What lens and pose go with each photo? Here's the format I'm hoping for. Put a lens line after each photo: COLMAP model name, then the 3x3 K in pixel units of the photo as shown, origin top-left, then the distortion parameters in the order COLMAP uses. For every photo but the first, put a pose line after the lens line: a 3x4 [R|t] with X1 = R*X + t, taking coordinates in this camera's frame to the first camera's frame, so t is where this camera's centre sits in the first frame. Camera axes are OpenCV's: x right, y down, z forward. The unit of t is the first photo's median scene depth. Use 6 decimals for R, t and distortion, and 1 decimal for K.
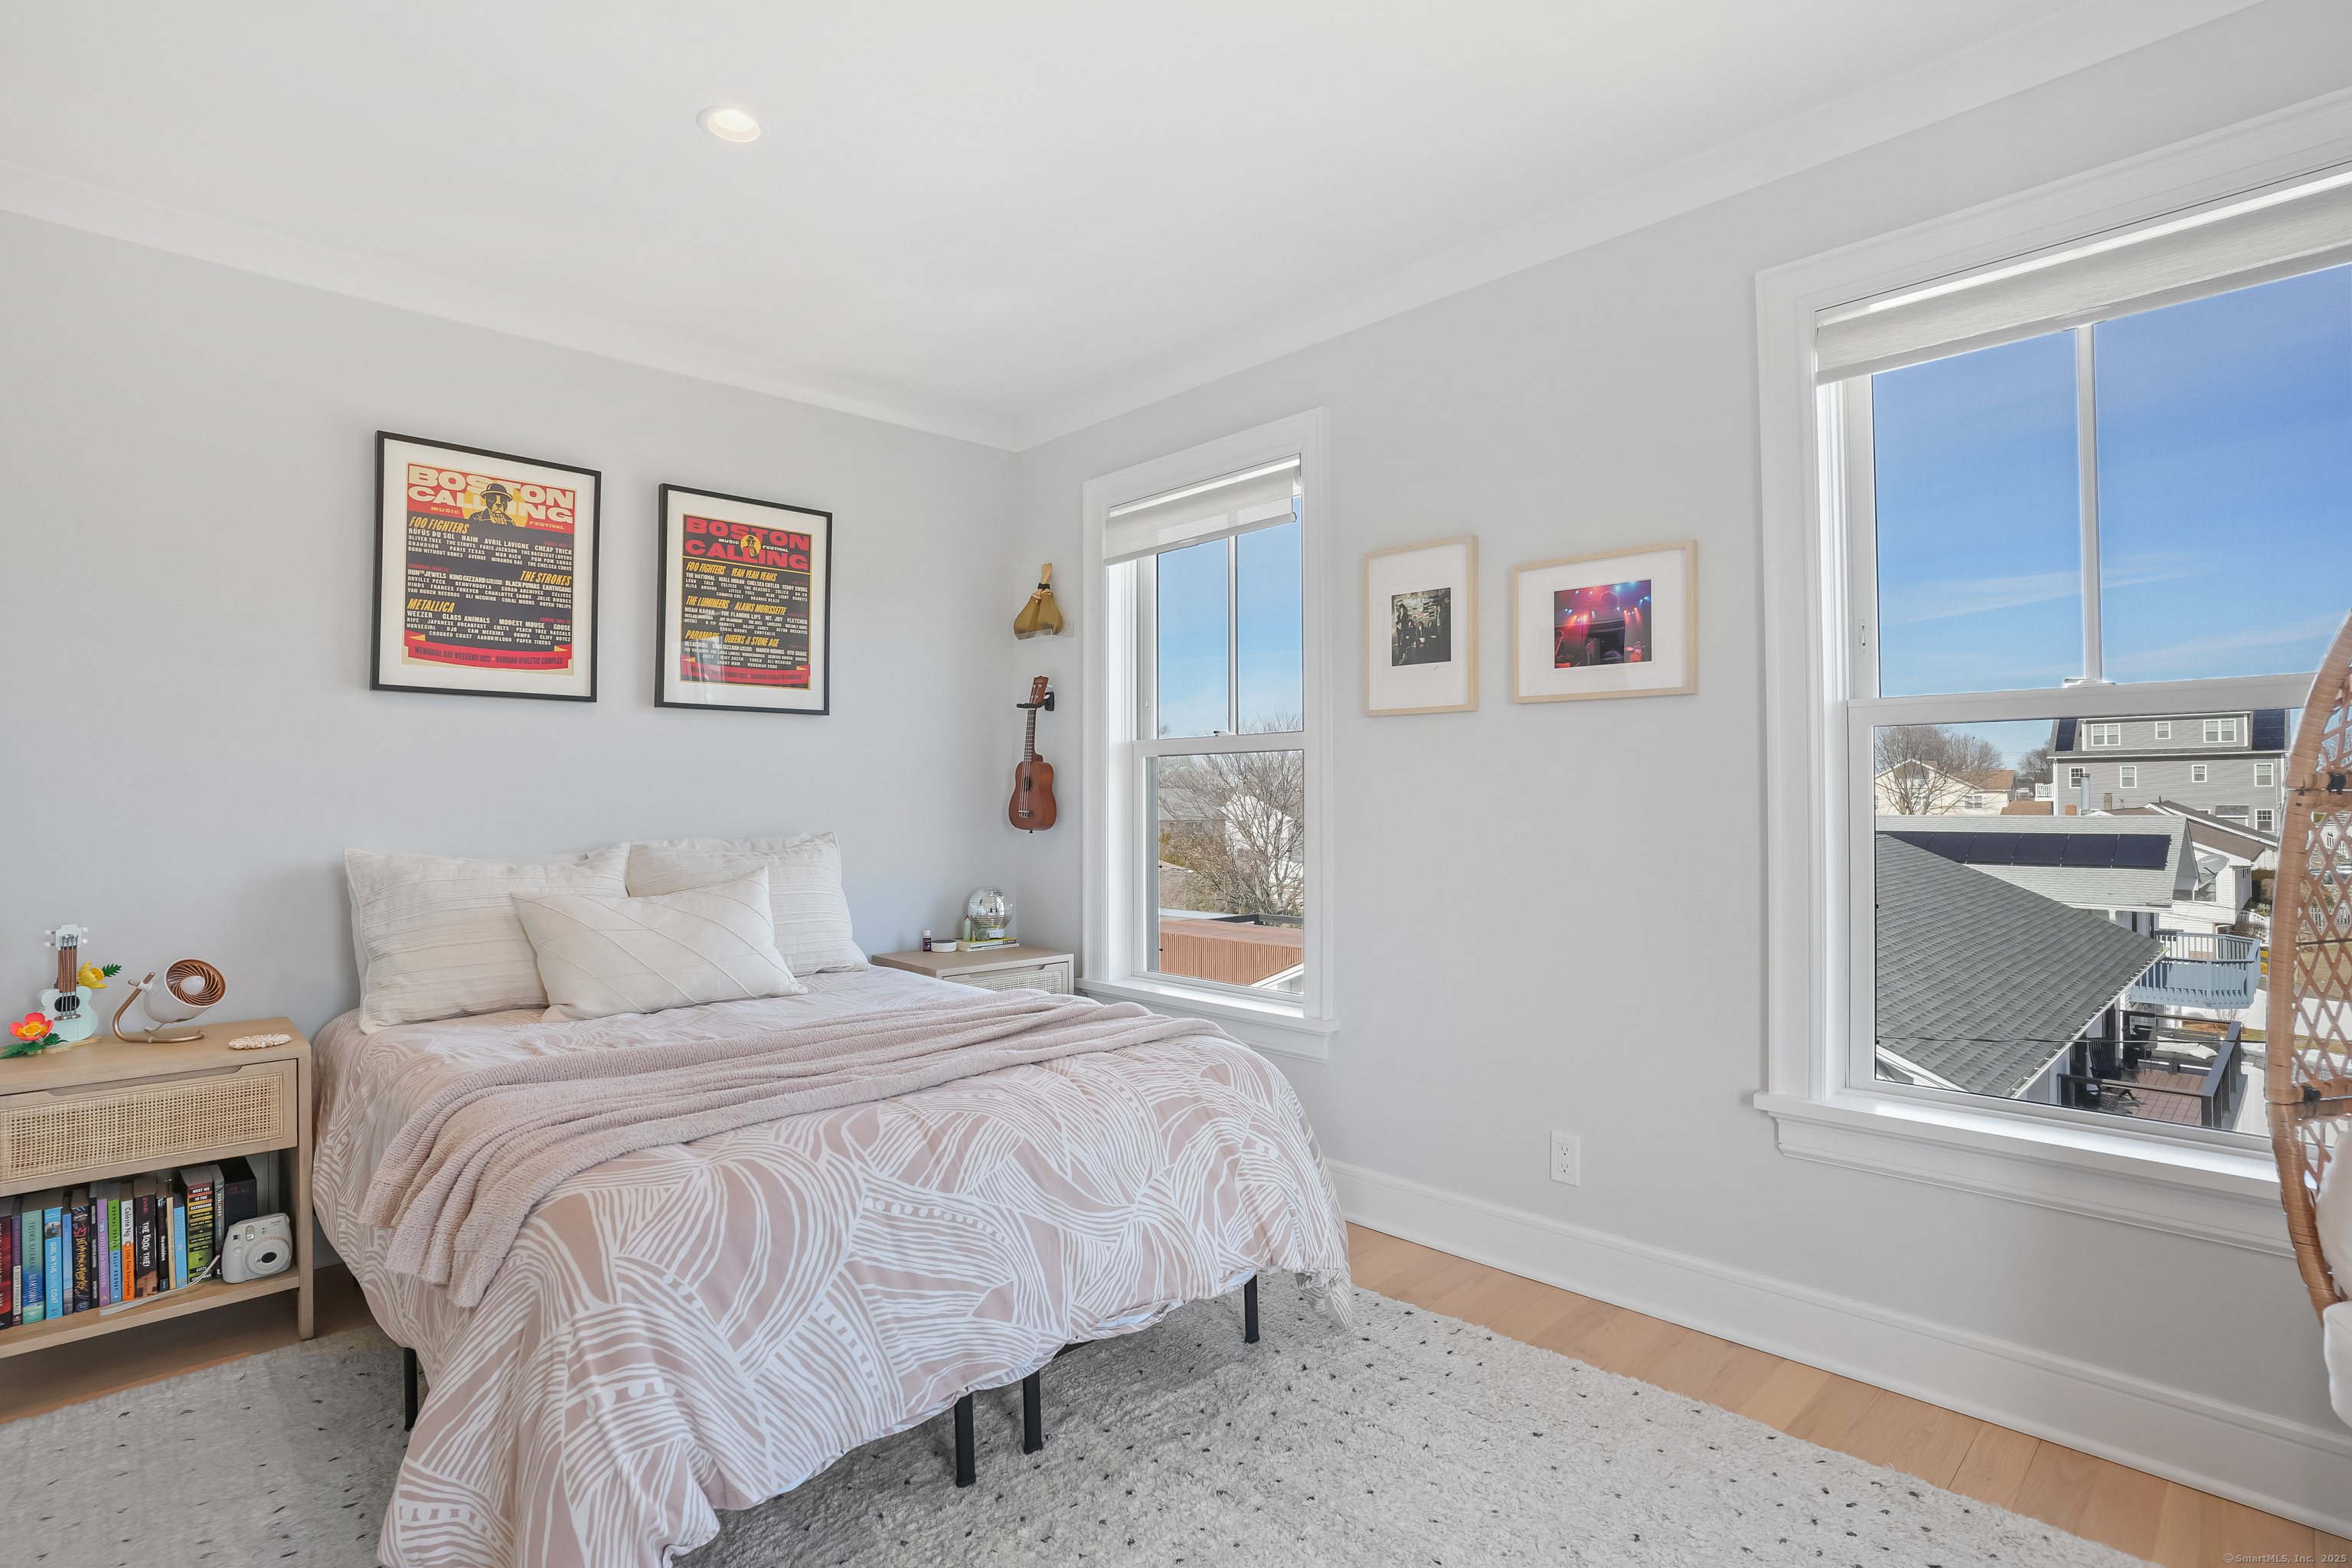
lens RADIAL K [[1186.4, 0, 1176.0], [0, 1186.4, 784.0], [0, 0, 1]] dist [-0.001058, 0.000209]
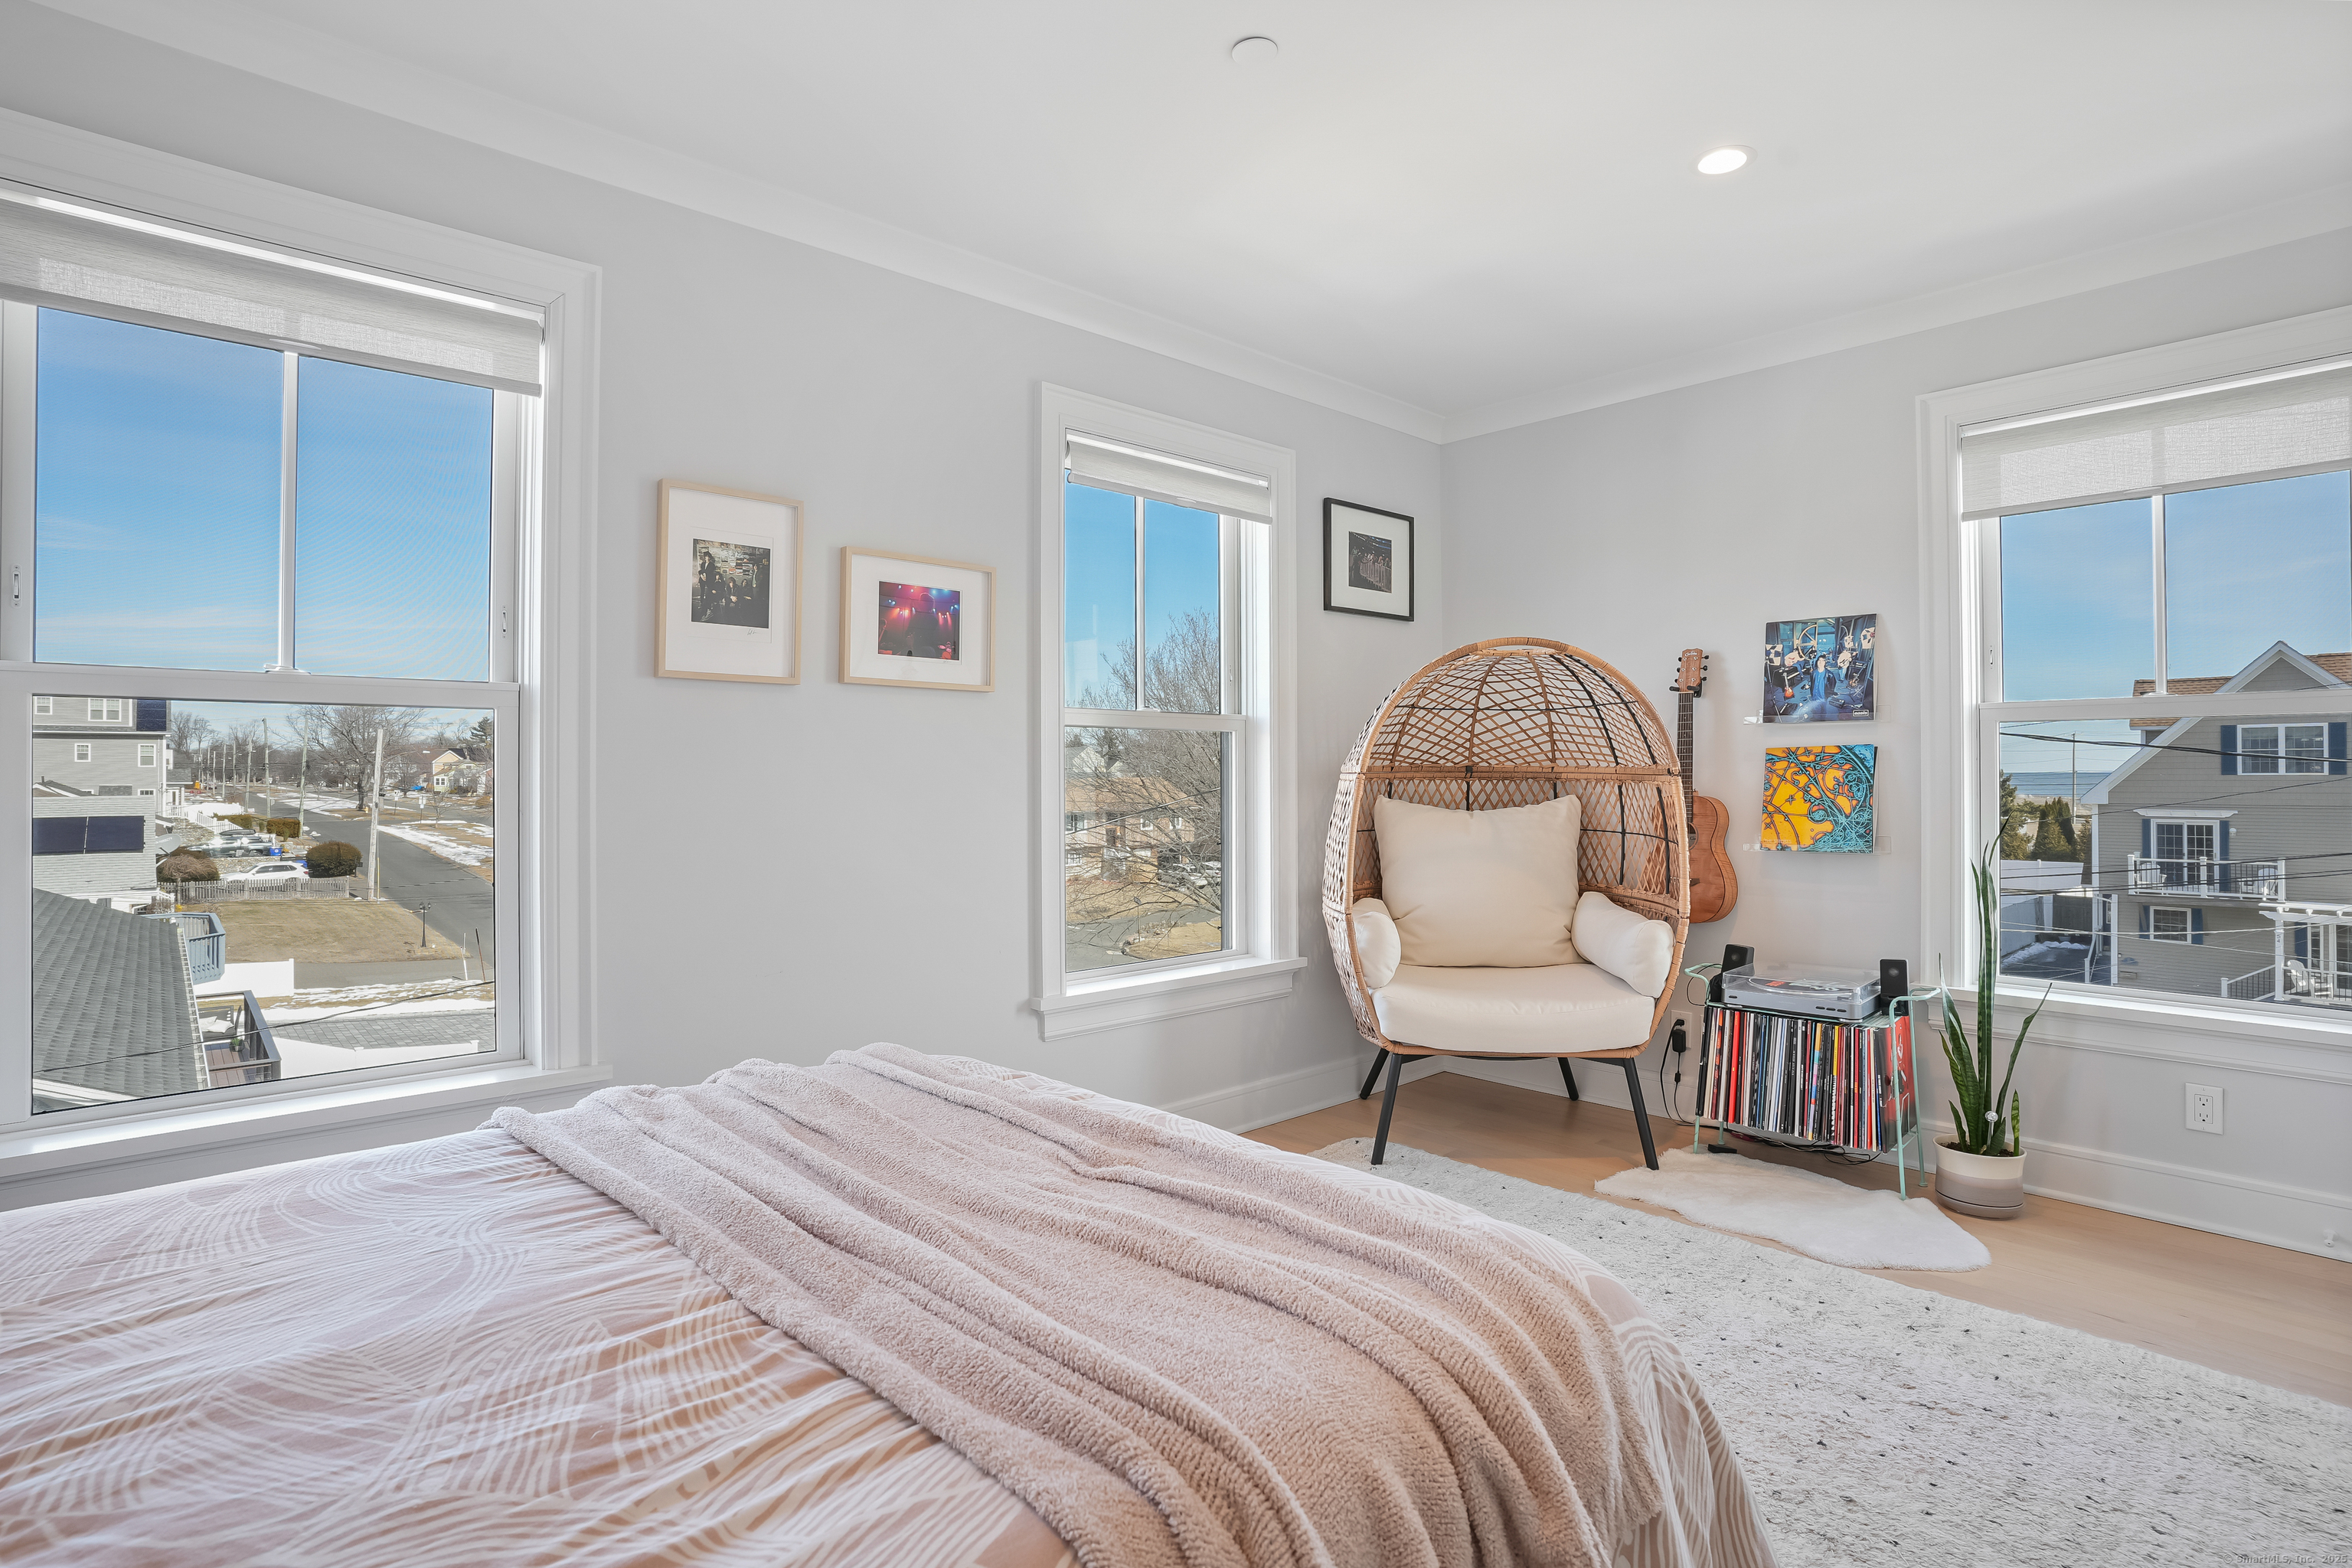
lens RADIAL K [[1186.4, 0, 1176.0], [0, 1186.4, 784.0], [0, 0, 1]] dist [-0.001058, 0.000209]
pose [[0.064943, -0.005280, 0.997875, -0.662946], [-0.011901, 0.999911, 0.006065, 0.007975], [-0.997818, -0.012270, 0.064875, 0.615306]]
